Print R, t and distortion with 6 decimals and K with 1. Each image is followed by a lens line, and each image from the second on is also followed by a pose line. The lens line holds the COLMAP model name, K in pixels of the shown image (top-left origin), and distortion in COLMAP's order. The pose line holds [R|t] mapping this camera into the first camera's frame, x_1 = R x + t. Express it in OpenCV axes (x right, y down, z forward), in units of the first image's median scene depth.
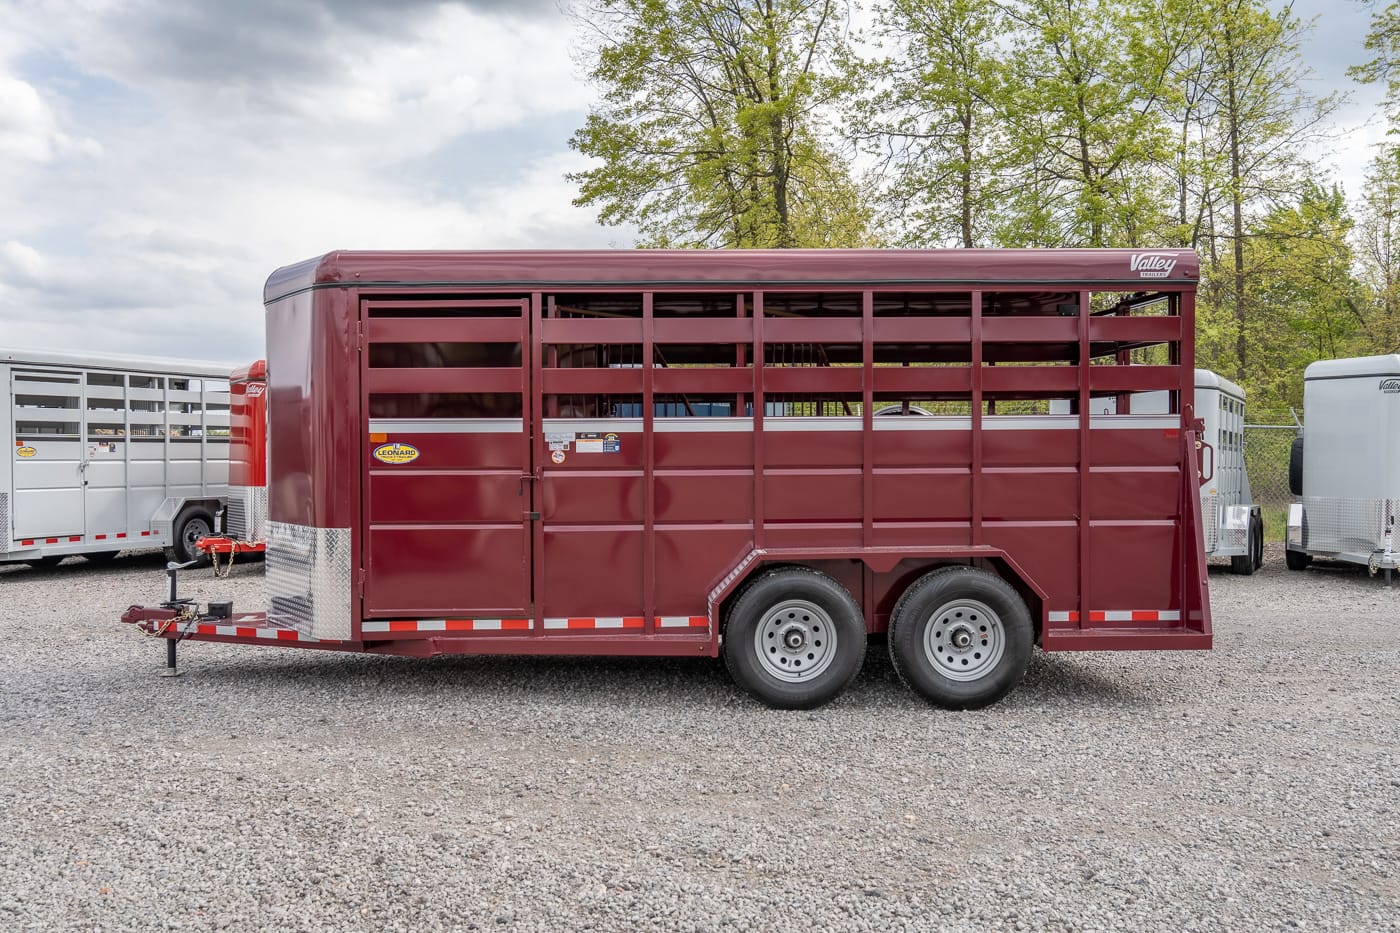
lens RADIAL K [[1365.7, 0, 695.7], [0, 1365.7, 467.7], [0, 0, 1]] dist [-0.000617, 0.005524]
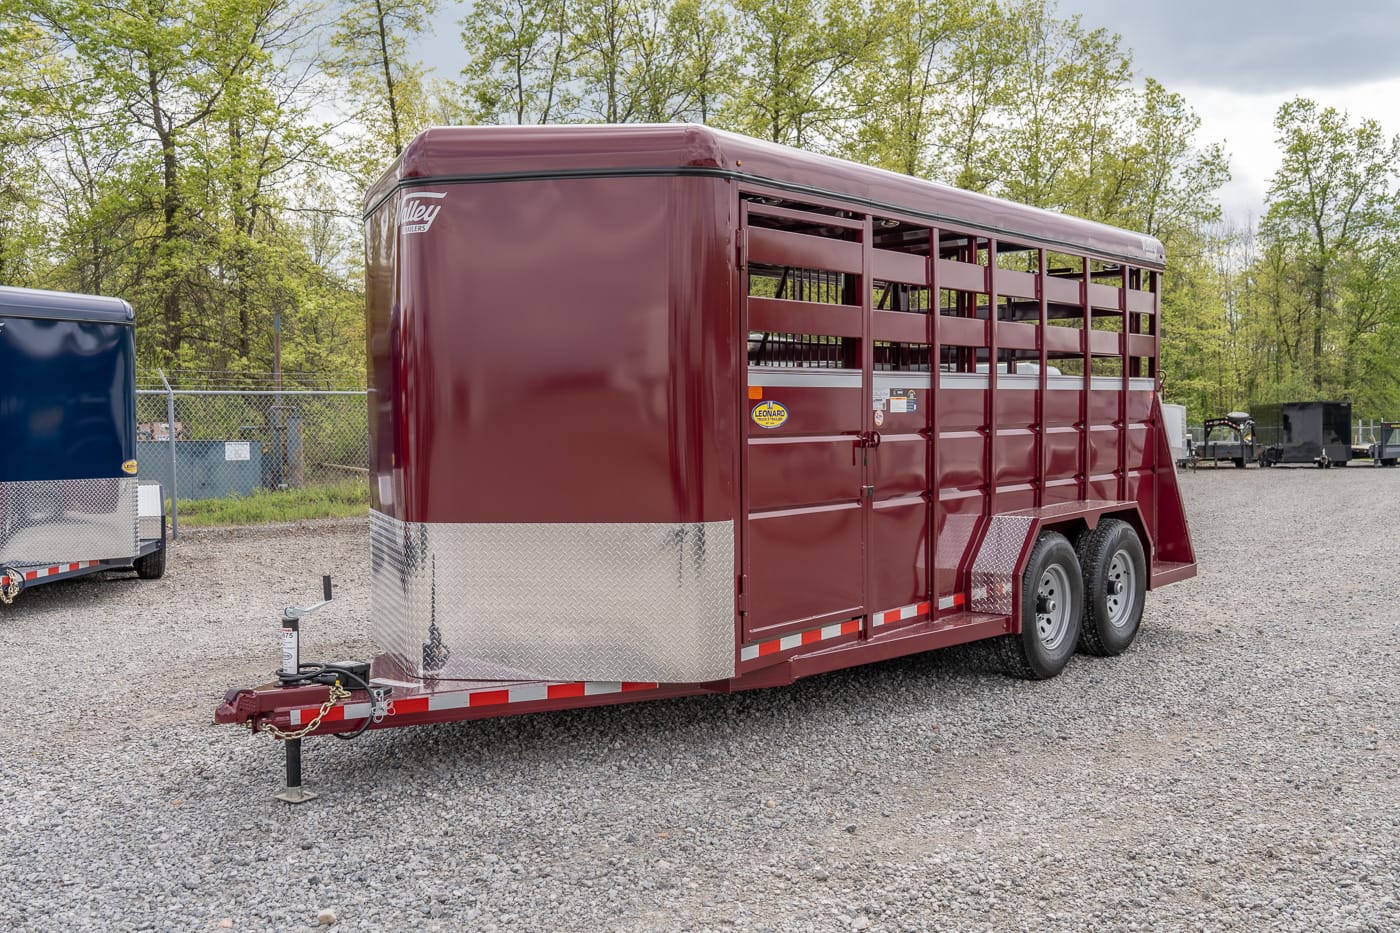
lens RADIAL K [[1379.4, 0, 700.0], [0, 1379.4, 466.5], [0, 0, 1]] dist [-0.001670, 0.006911]
pose [[0.656678, -0.032720, 0.753461, -0.764508], [0.021043, 0.999464, 0.025063, -0.001622], [-0.753877, -0.000603, 0.657015, 0.512099]]
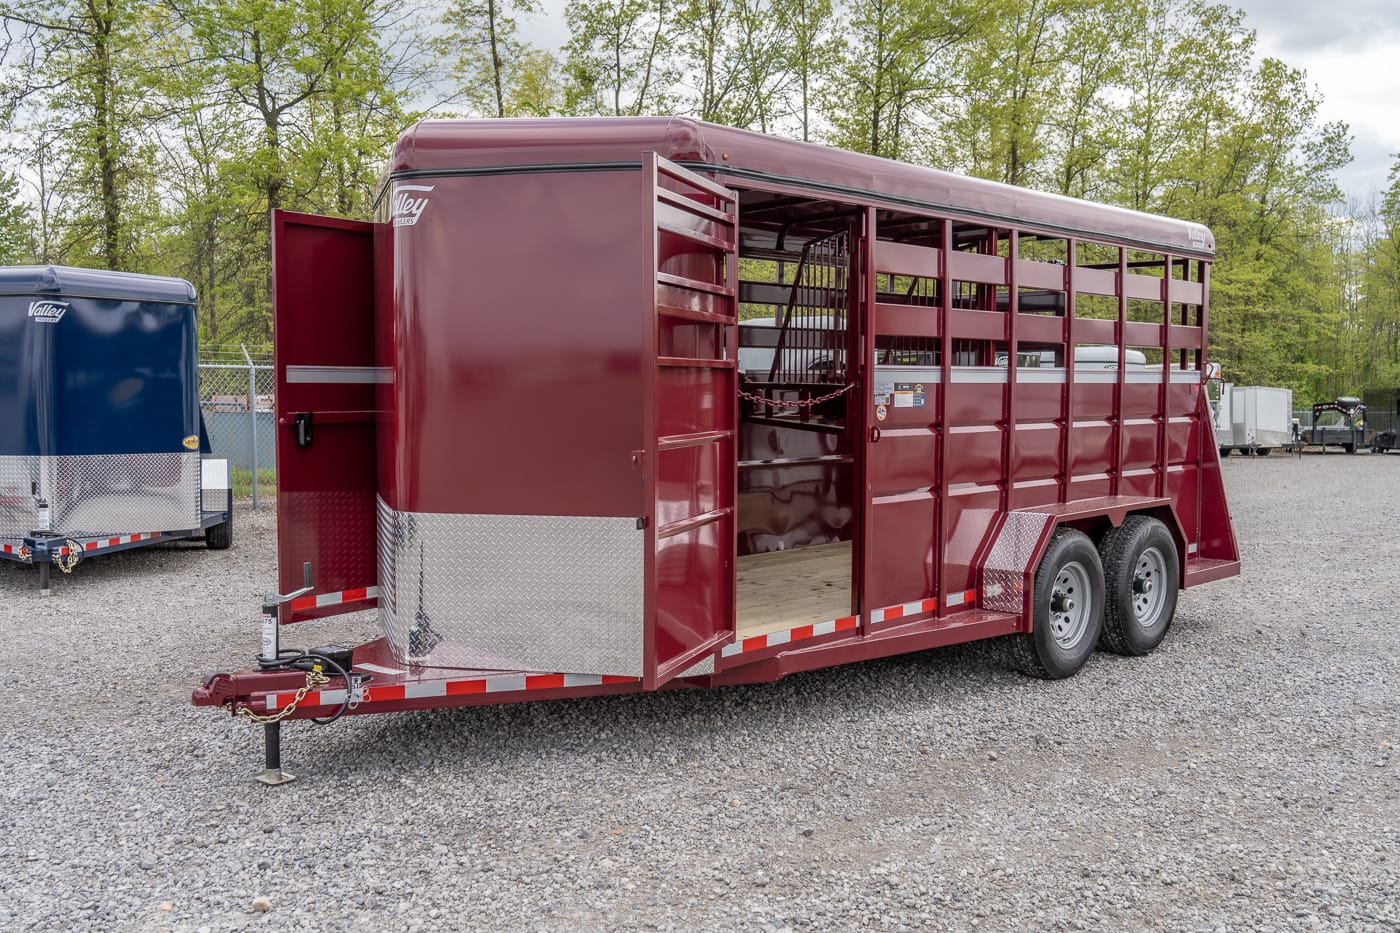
lens RADIAL K [[1365.7, 0, 695.7], [0, 1365.7, 467.7], [0, 0, 1]] dist [-0.000617, 0.005524]
pose [[0.714315, -0.035144, 0.698942, -0.716874], [0.006147, 0.999015, 0.043950, -0.011118], [-0.699798, -0.027098, 0.713827, 0.474846]]
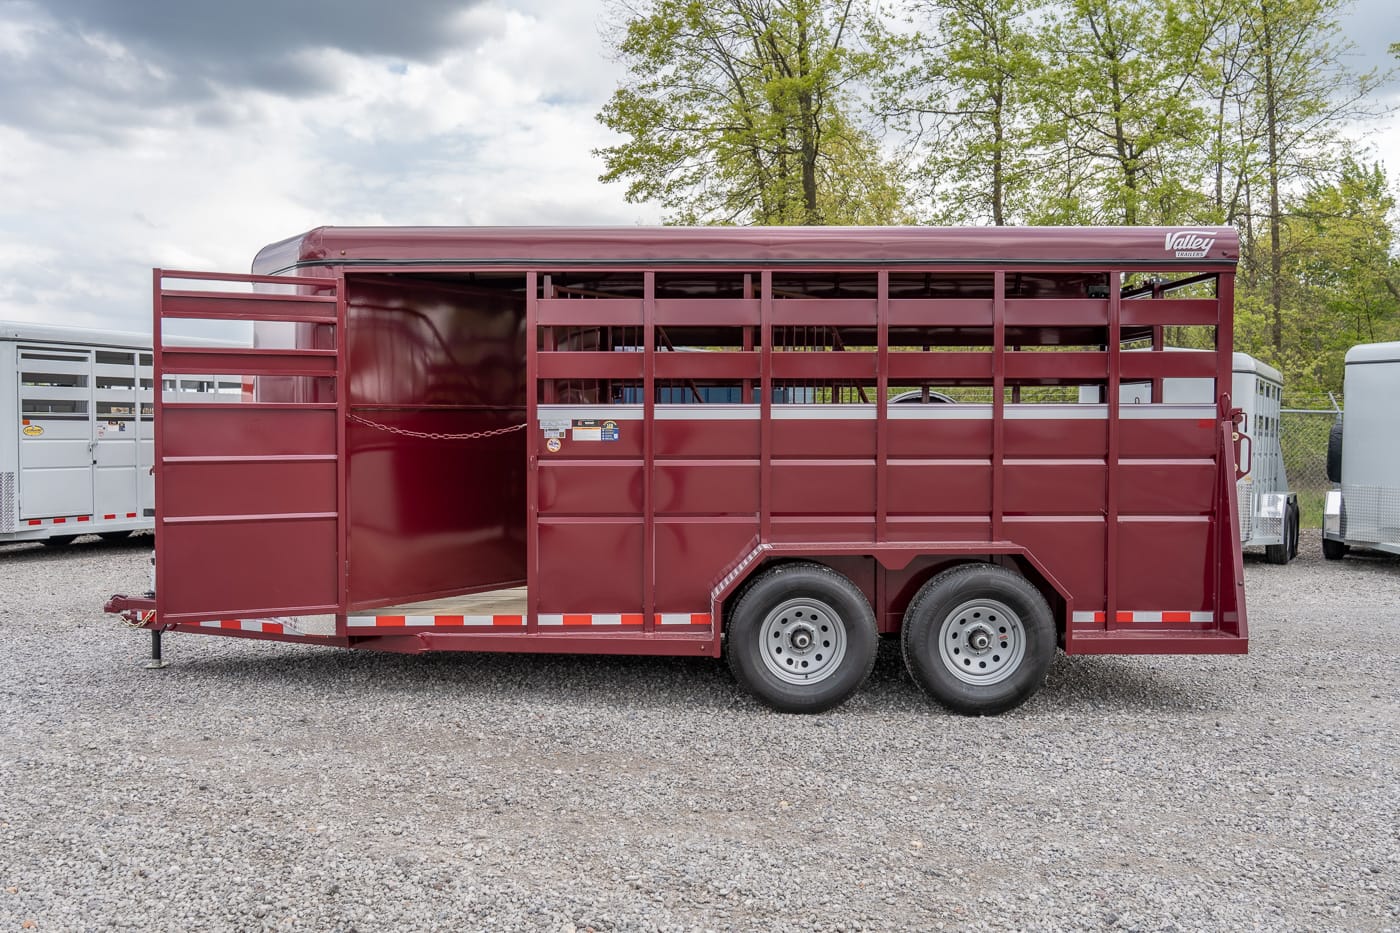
lens RADIAL K [[1361.4, 0, 678.0], [0, 1361.4, 463.8], [0, 0, 1]] dist [-0.003752, 0.000730]
pose [[0.999418, 0.008061, -0.033140, 0.016476], [-0.007614, 0.999878, 0.013608, -0.007984], [0.033246, -0.013348, 0.999358, 0.054025]]
